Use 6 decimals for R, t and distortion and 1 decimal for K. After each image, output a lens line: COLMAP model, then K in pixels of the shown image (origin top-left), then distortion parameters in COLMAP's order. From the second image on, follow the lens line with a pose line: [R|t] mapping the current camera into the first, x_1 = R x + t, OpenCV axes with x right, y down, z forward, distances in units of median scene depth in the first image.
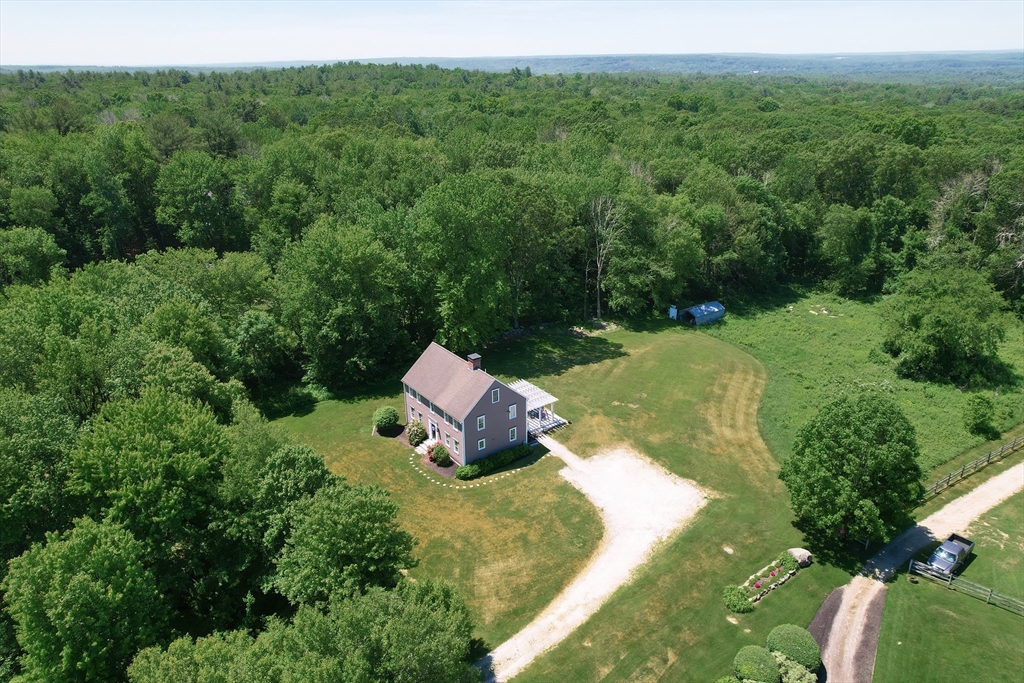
lens RADIAL K [[638.9, 0, 507.9], [0, 638.9, 341.7], [0, 0, 1]] dist [-0.034353, 0.007684]
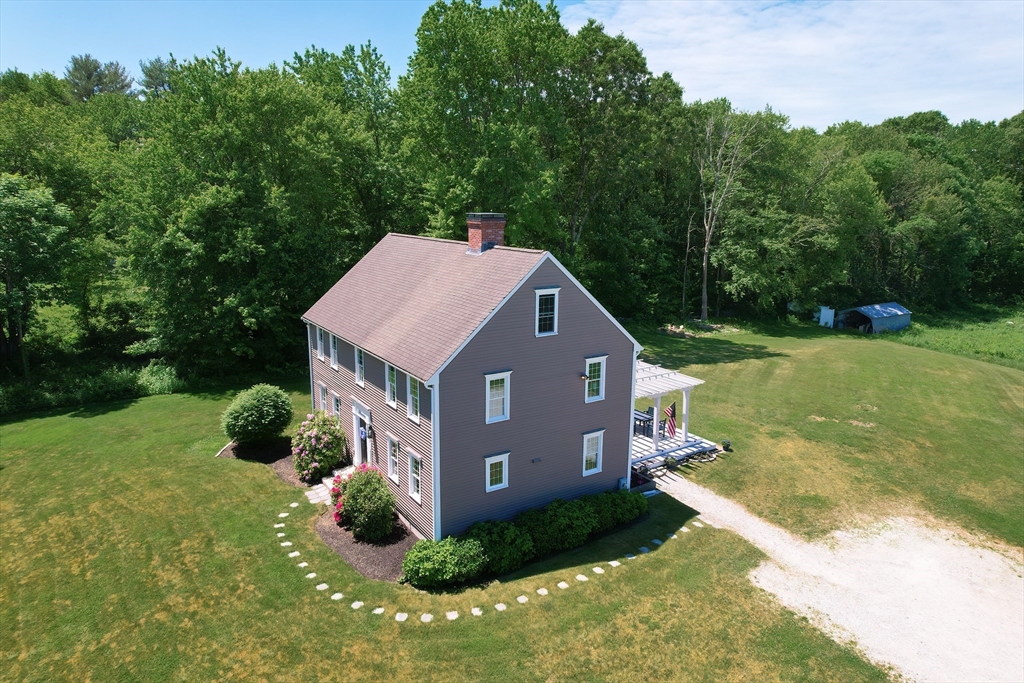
lens RADIAL K [[638.9, 0, 506.6], [0, 638.9, 324.8], [0, 0, 1]] dist [-0.034353, 0.007684]
pose [[0.998376, 0.029093, -0.048984, -0.022115], [-0.037844, 0.981347, -0.188485, 0.140867], [0.042586, 0.190032, 0.980854, 0.647378]]
